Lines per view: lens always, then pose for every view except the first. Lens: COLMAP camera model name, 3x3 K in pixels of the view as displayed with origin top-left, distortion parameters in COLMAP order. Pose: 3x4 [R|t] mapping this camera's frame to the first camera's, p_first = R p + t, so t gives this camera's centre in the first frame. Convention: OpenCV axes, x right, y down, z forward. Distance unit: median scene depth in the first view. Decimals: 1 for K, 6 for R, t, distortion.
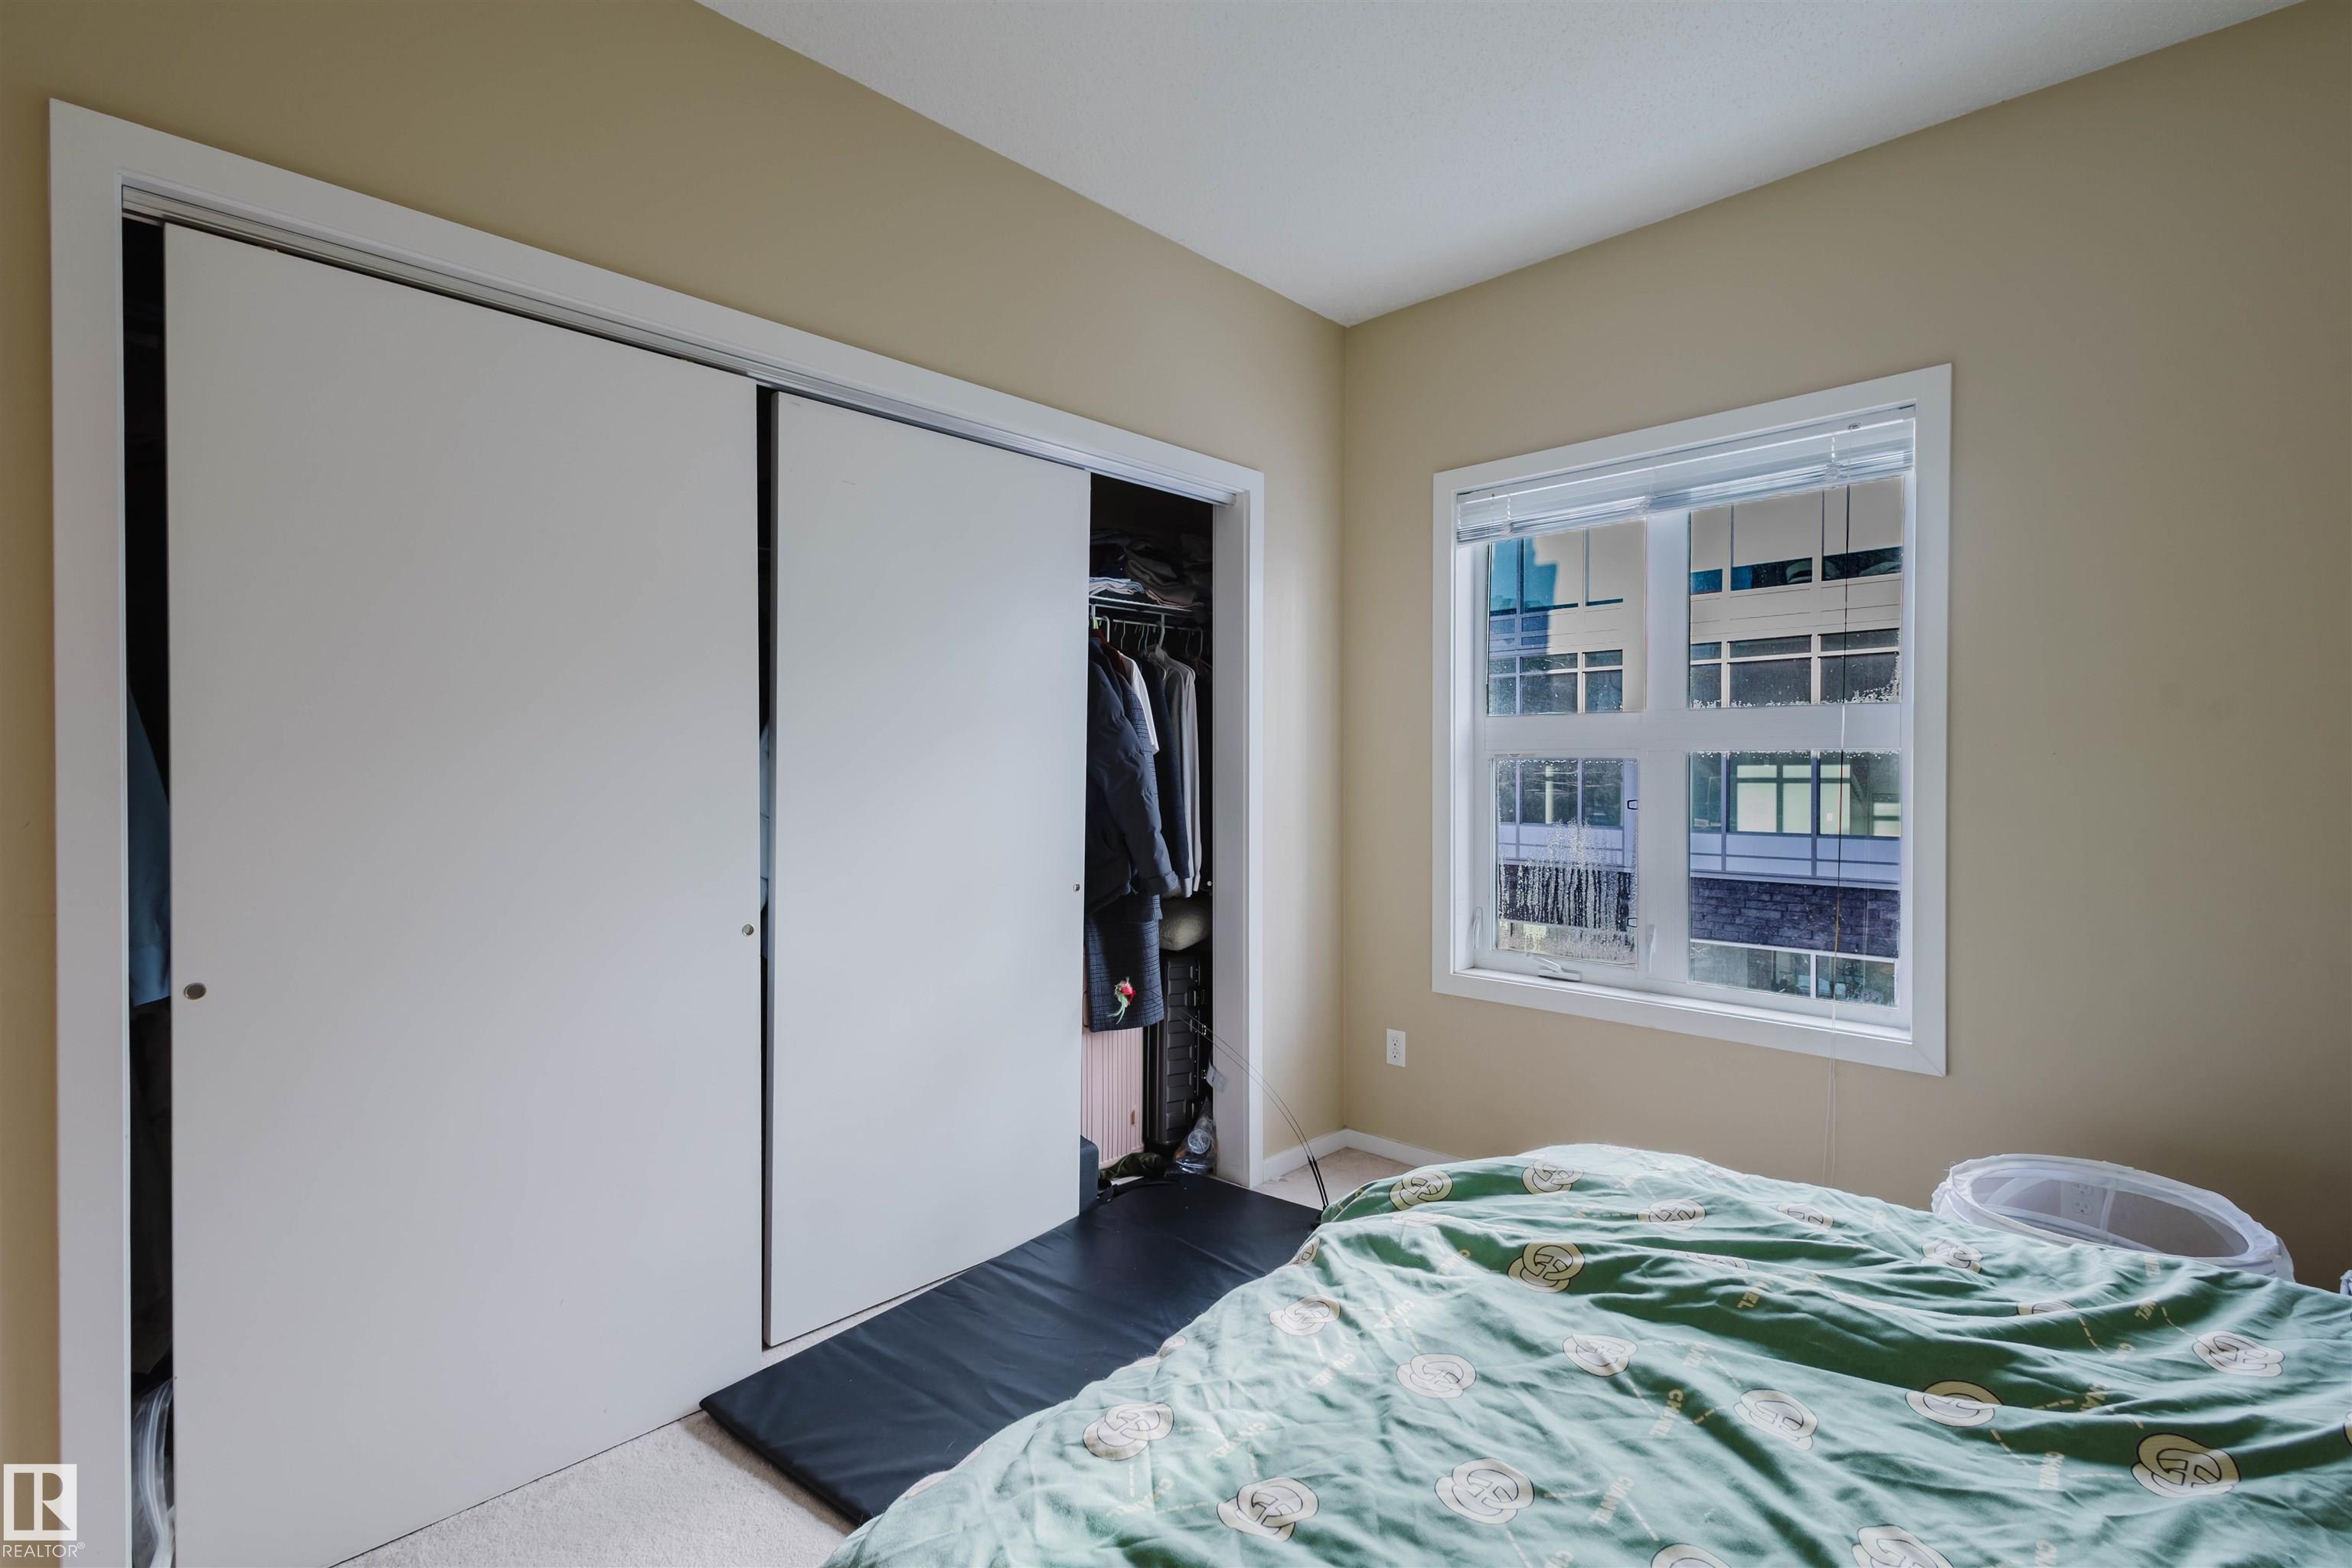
lens RADIAL K [[1088.1, 0, 1178.4], [0, 1088.1, 781.9], [0, 0, 1]] dist [0.012169, -0.002618]
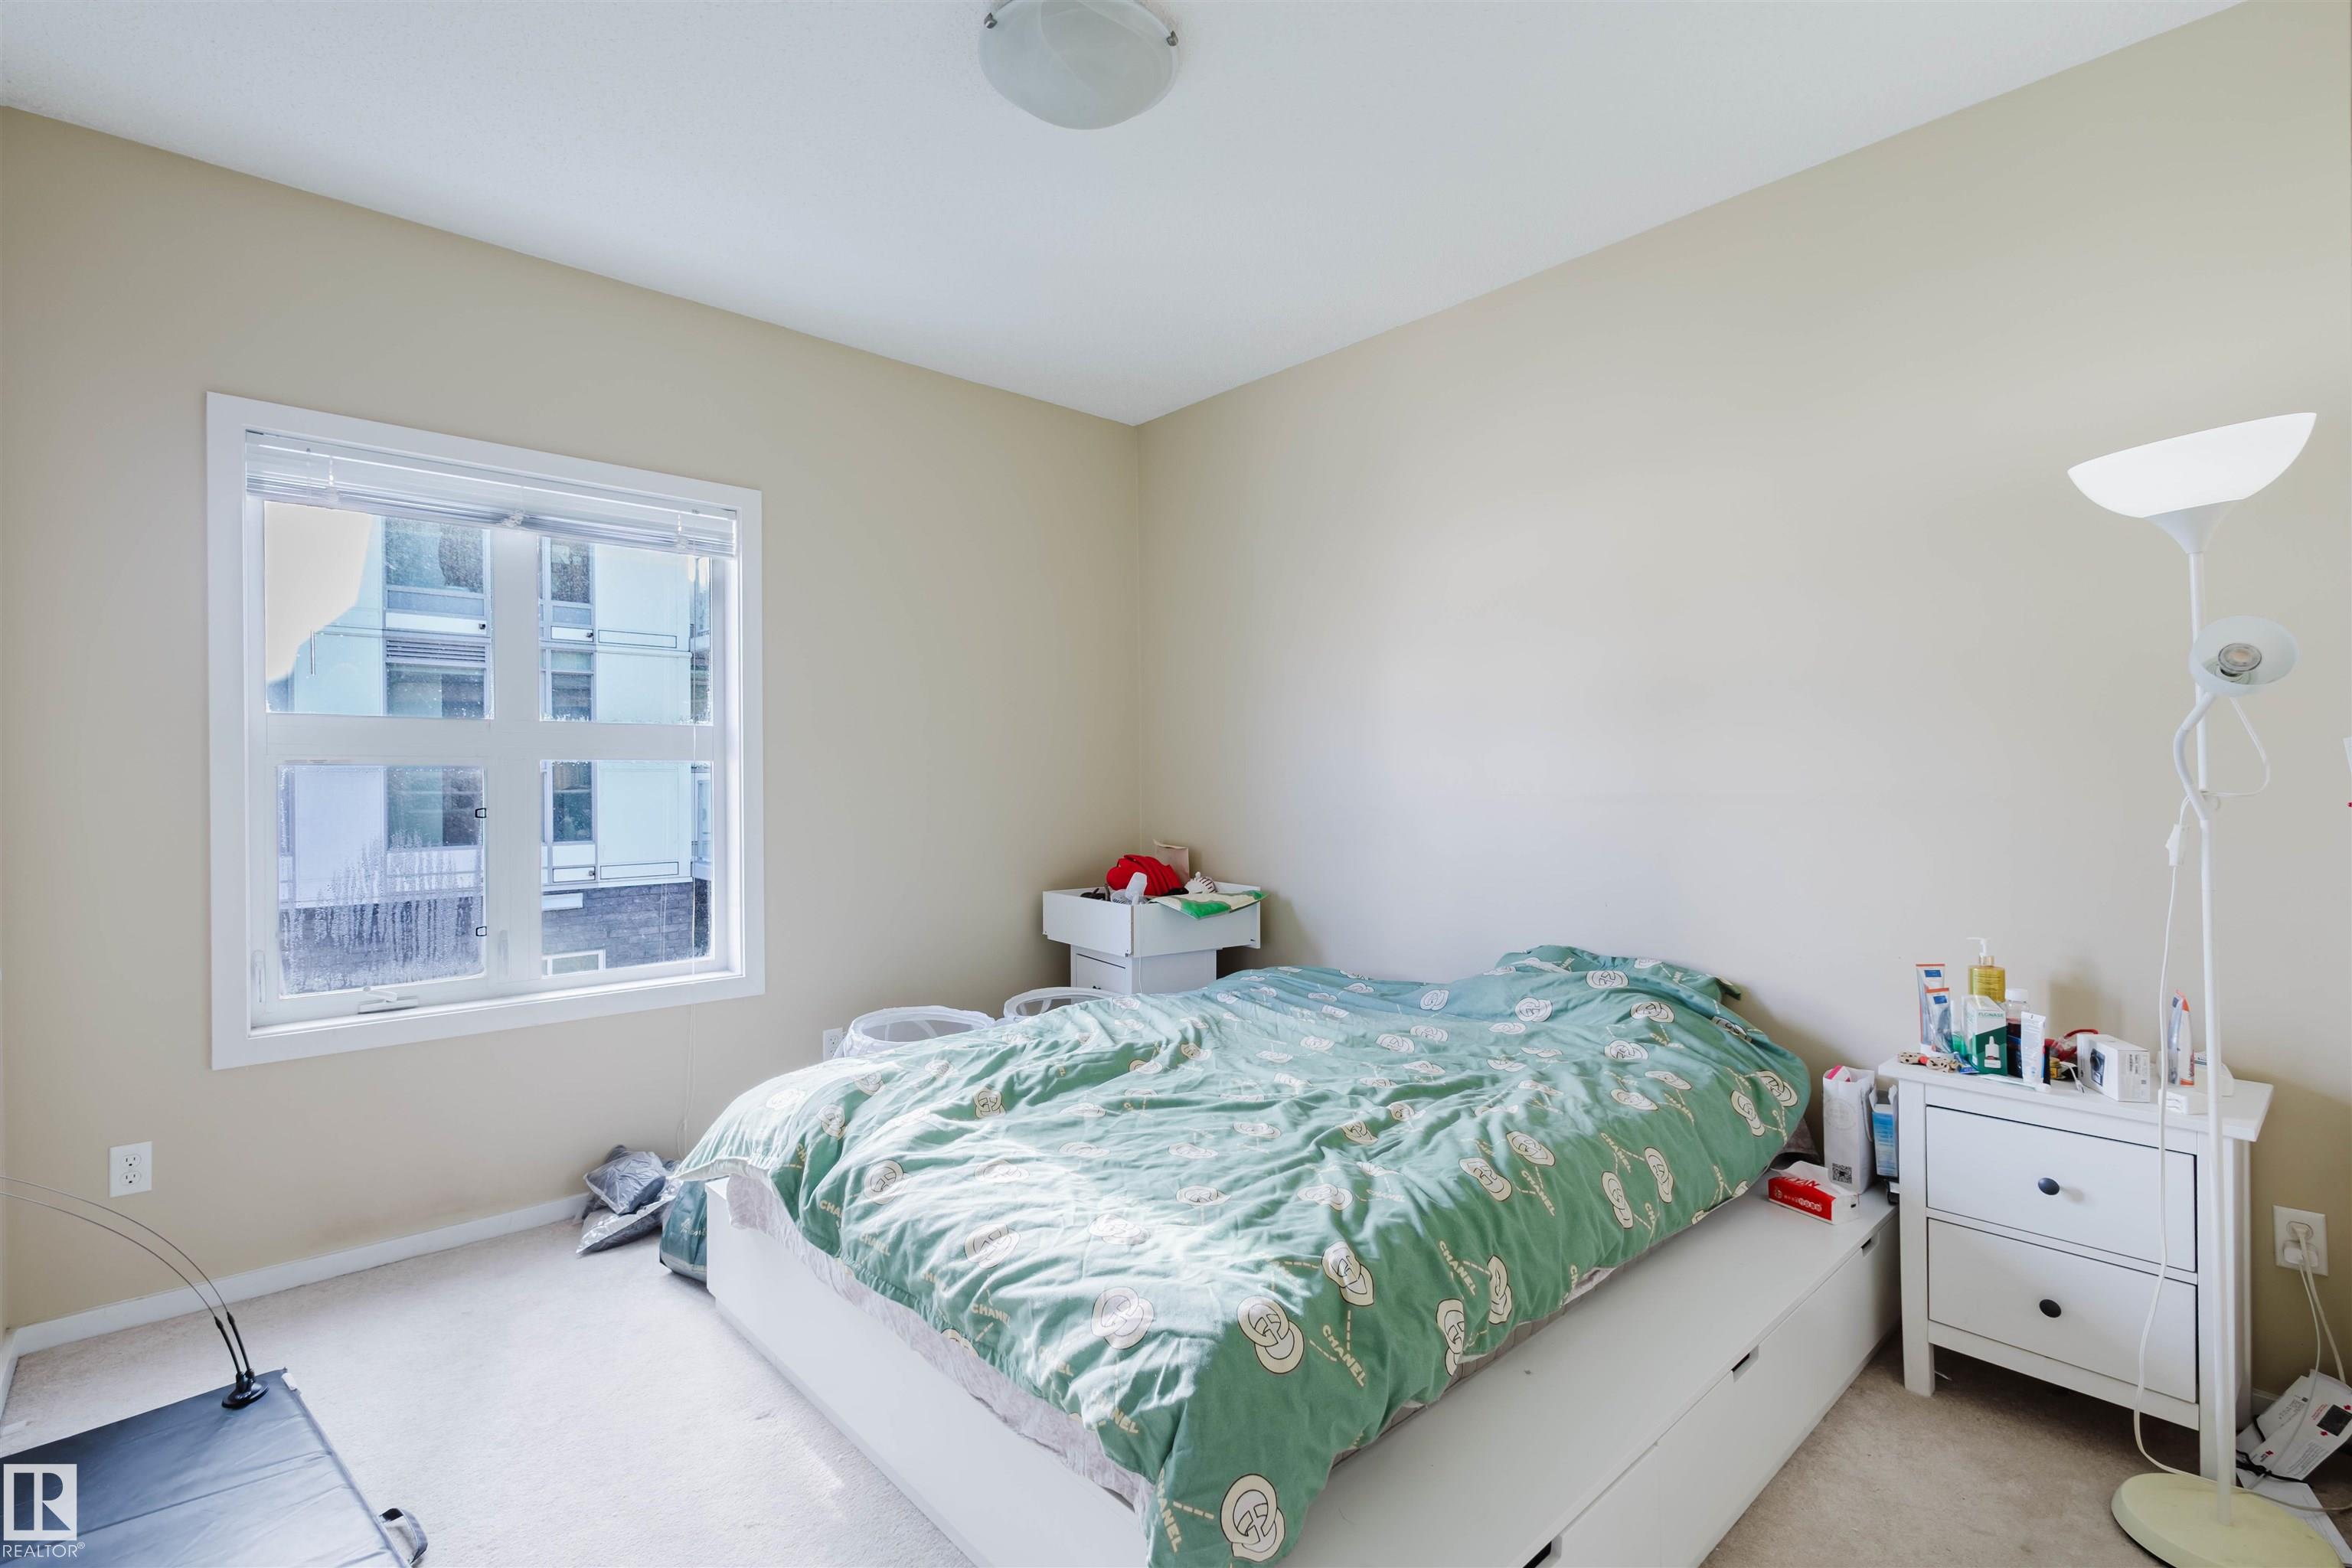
lens RADIAL K [[1088.1, 0, 1177.5], [0, 1088.1, 774.4], [0, 0, 1]] dist [0.012169, -0.002618]
pose [[0.057358, 0.000594, 0.998353, -1.183038], [0.017155, 0.999852, -0.001581, -0.003342], [-0.998206, 0.017217, 0.057339, 0.667434]]
